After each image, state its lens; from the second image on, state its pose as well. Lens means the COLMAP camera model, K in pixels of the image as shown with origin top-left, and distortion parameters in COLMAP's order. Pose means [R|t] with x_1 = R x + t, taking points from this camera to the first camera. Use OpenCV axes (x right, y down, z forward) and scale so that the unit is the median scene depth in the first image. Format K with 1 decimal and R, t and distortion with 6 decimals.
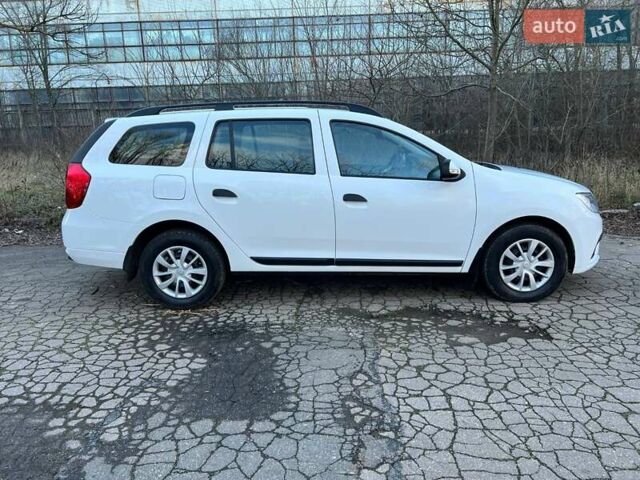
lens RADIAL K [[488.0, 0, 320.0], [0, 488.0, 240.0], [0, 0, 1]] dist [0.010714, -0.004699]
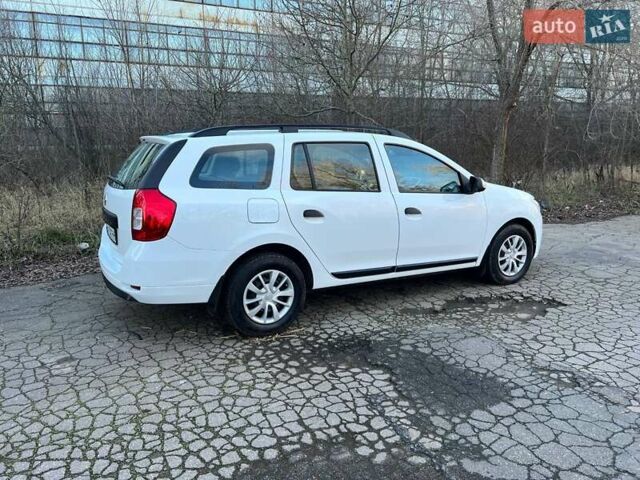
lens RADIAL K [[488.0, 0, 320.0], [0, 488.0, 240.0], [0, 0, 1]] dist [0.010714, -0.004699]
pose [[0.873469, -0.080862, 0.480118, -0.662760], [0.087238, 0.996146, 0.009062, -0.047423], [-0.479001, 0.033969, 0.877157, 0.091714]]
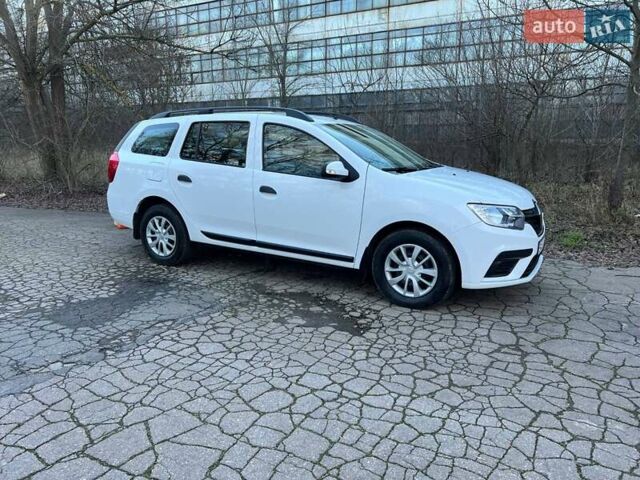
lens RADIAL K [[488.0, 0, 320.0], [0, 488.0, 240.0], [0, 0, 1]] dist [0.010714, -0.004699]
pose [[0.875876, 0.122428, -0.466746, 0.718212], [-0.125247, 0.991808, 0.025118, -0.011821], [0.465997, 0.036459, 0.884035, 0.032989]]
